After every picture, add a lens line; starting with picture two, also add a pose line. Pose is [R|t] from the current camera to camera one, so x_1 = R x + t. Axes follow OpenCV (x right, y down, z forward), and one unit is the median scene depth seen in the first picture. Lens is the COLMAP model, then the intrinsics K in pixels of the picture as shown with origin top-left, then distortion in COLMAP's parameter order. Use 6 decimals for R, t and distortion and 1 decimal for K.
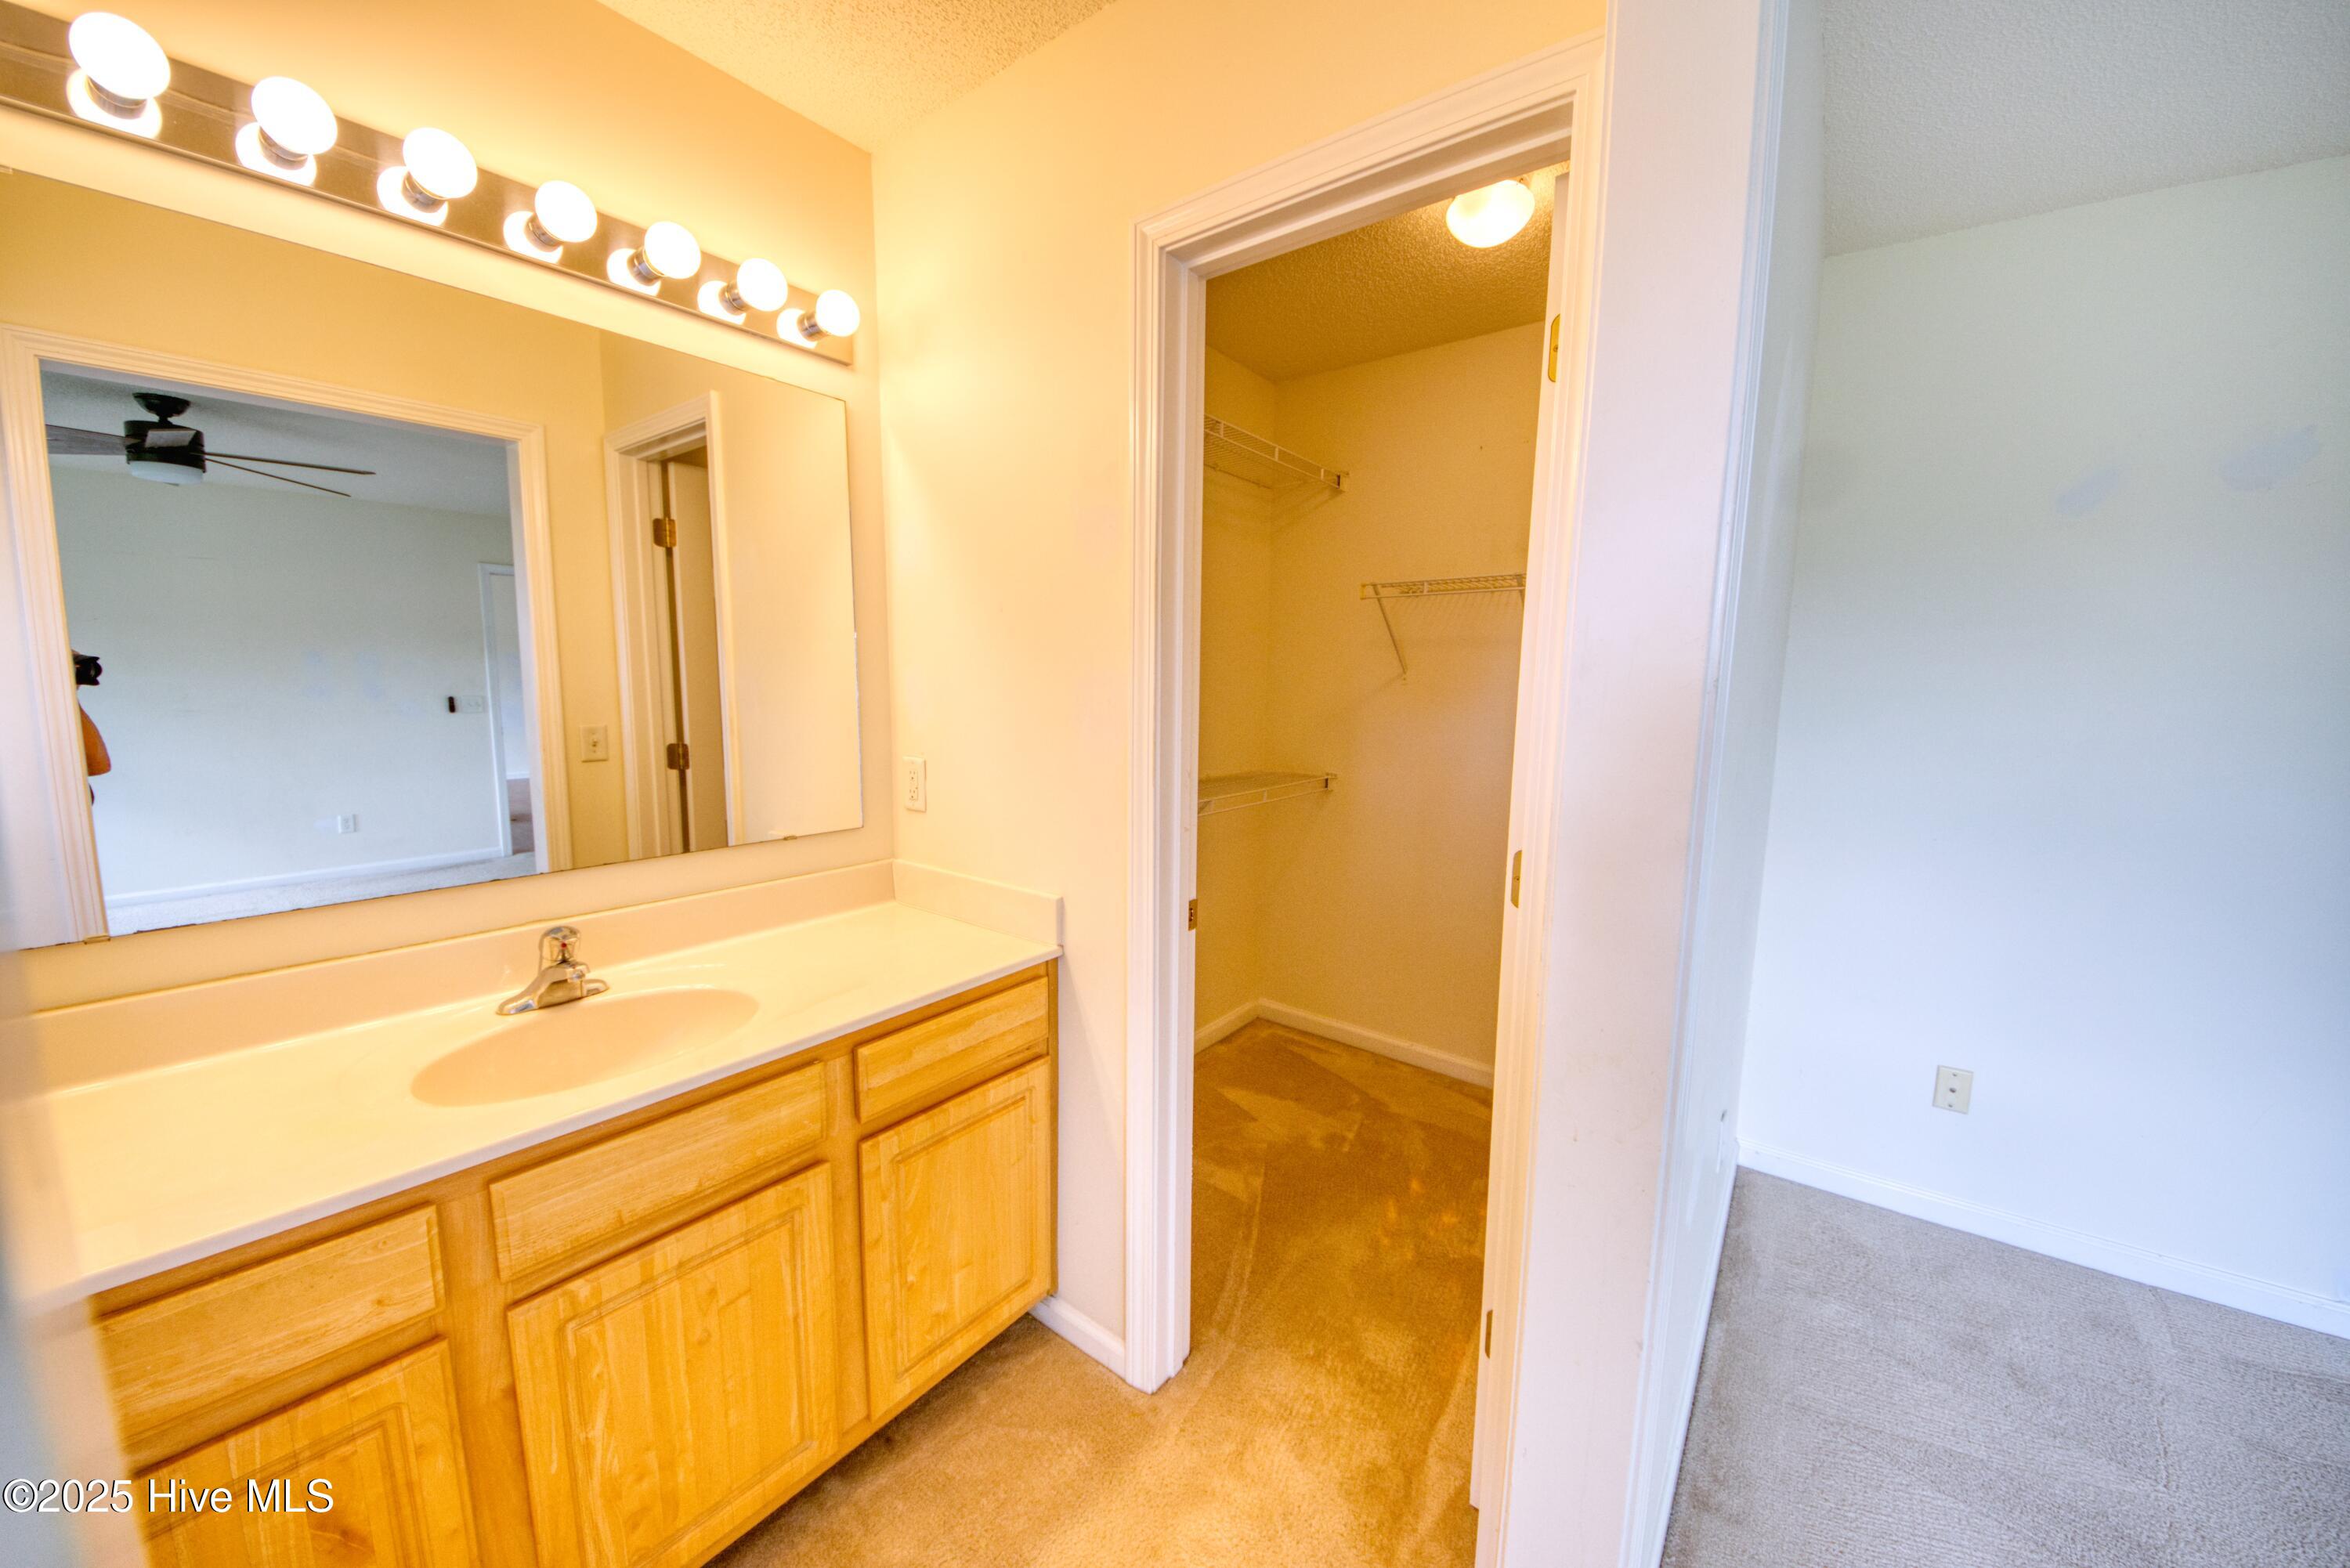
lens RADIAL K [[834.2, 0, 1181.2], [0, 834.2, 790.4], [0, 0, 1]] dist [0.041122, -0.030365]
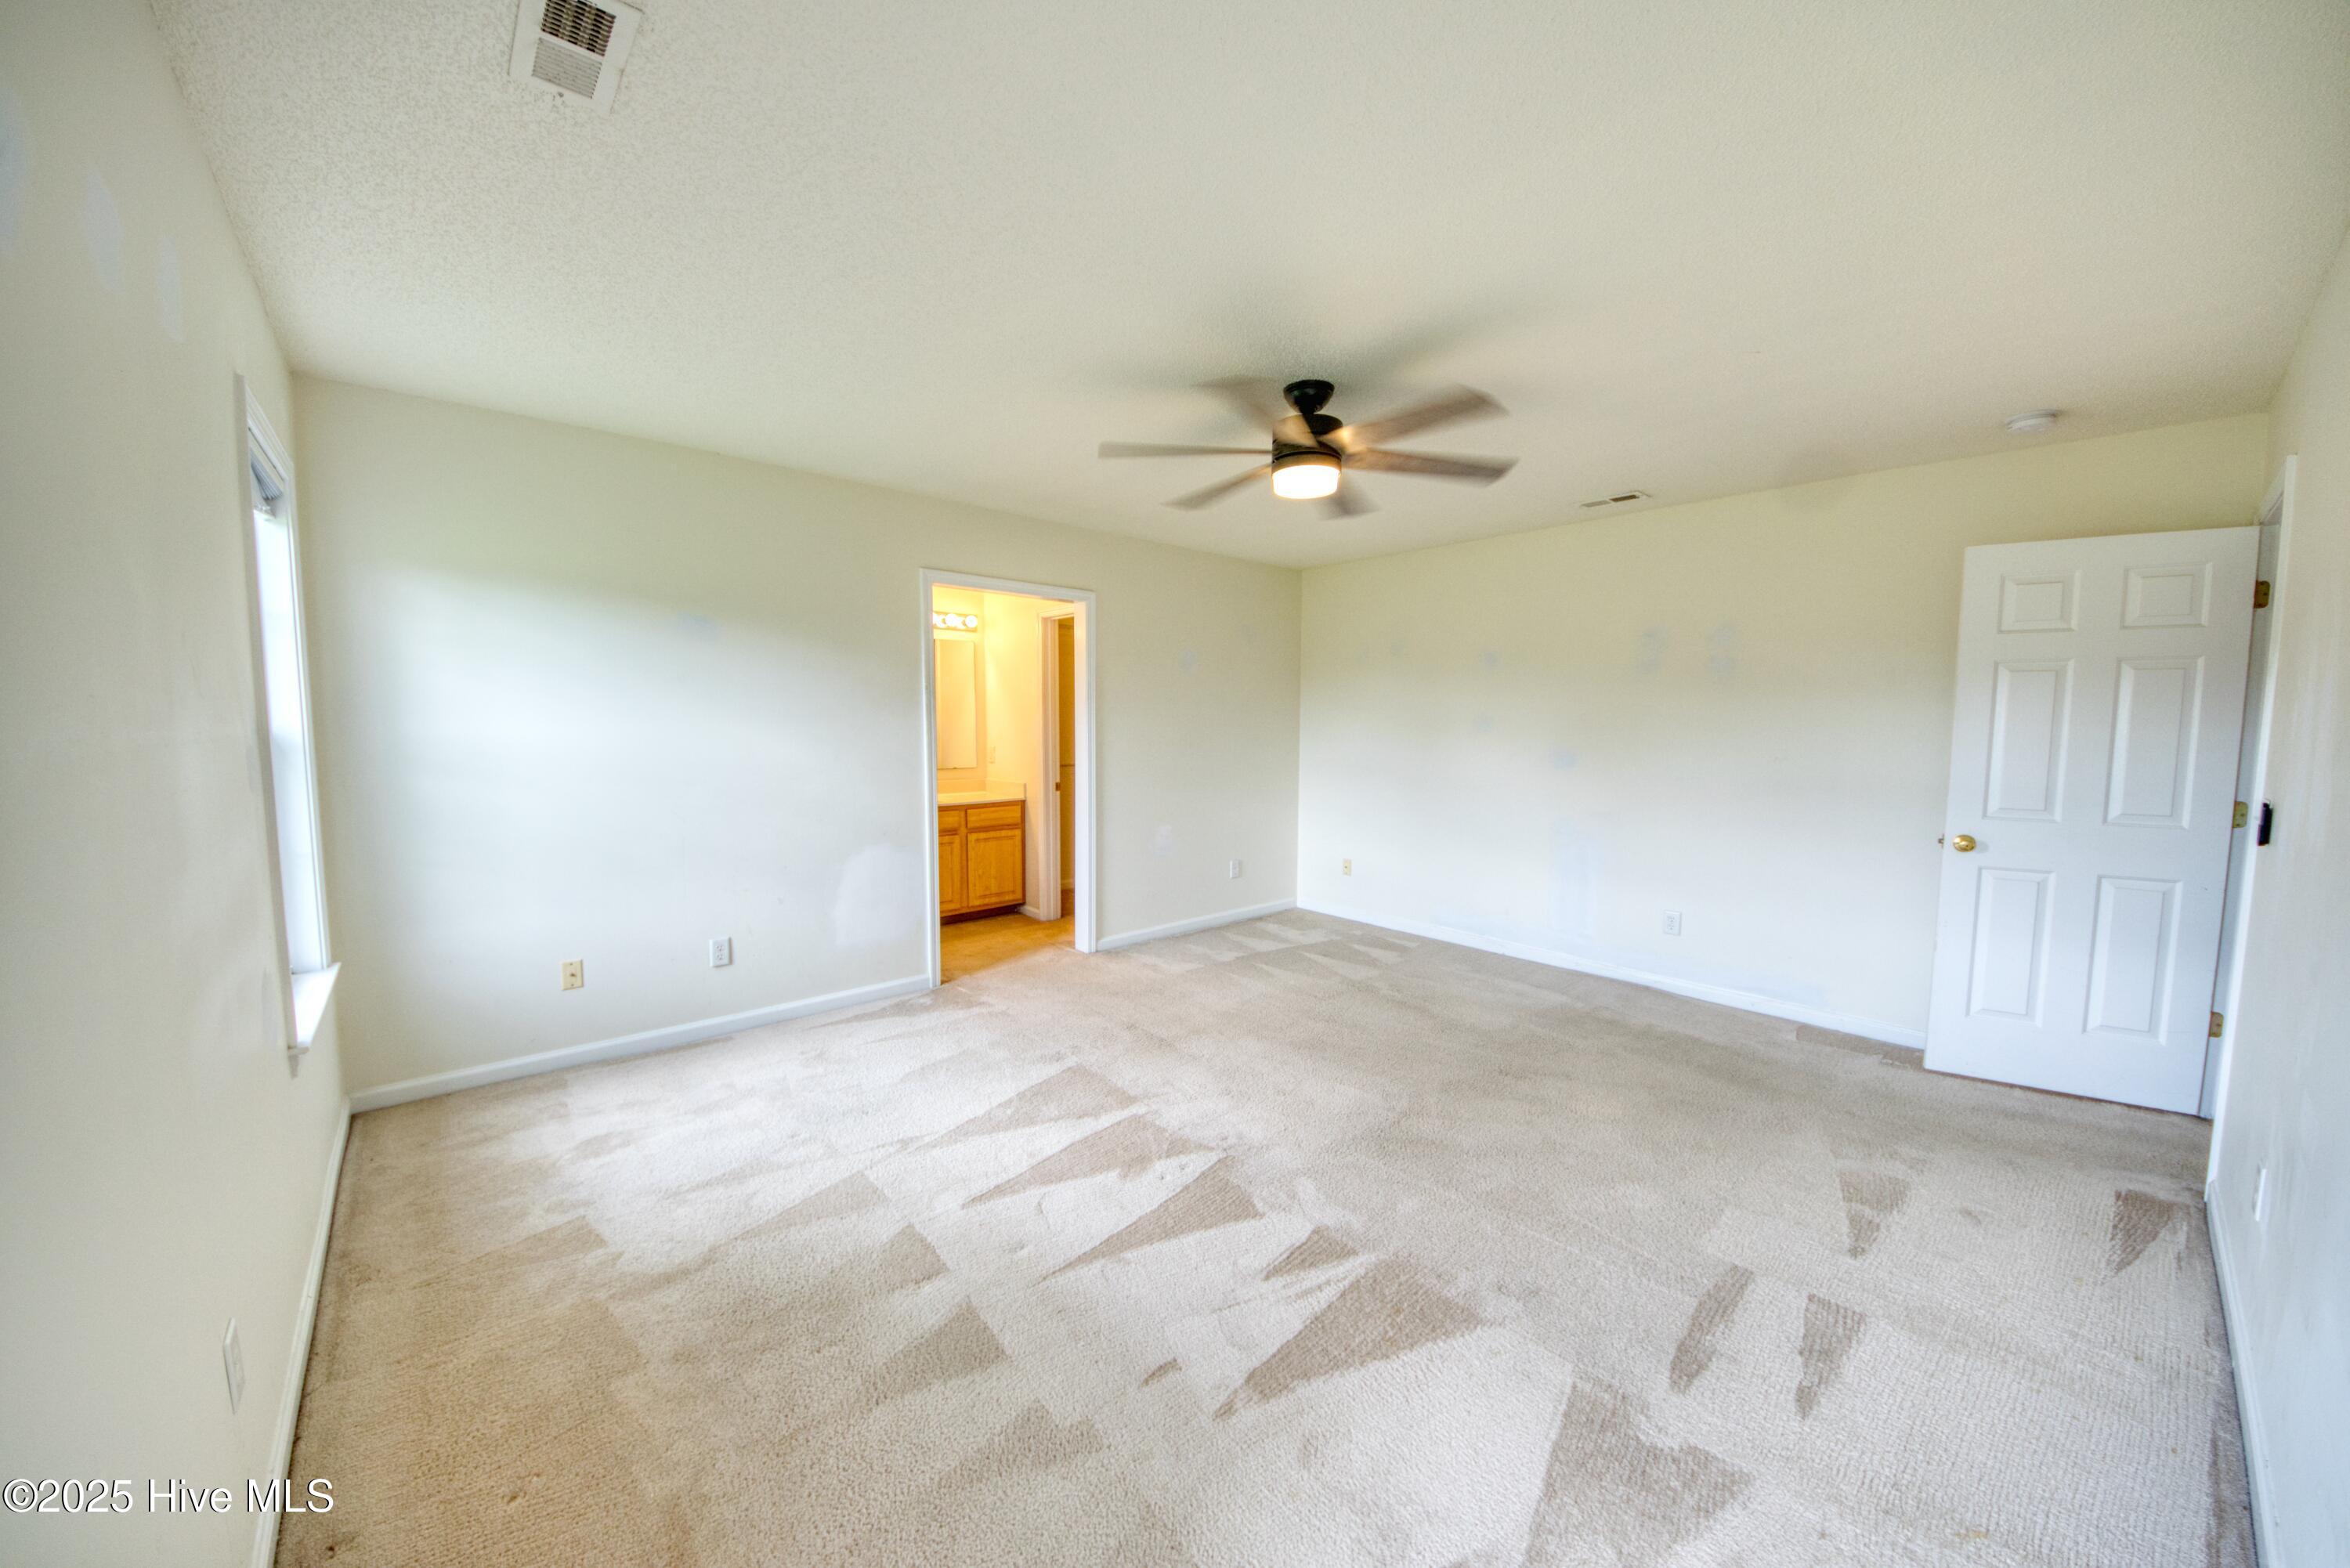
lens RADIAL K [[834.2, 0, 1181.2], [0, 834.2, 790.4], [0, 0, 1]] dist [0.041122, -0.030365]
pose [[0.978699, 0.007663, -0.205158, 1.246284], [-0.016782, 0.998945, -0.042745, 0.304610], [0.204614, 0.045277, 0.977795, -2.357842]]
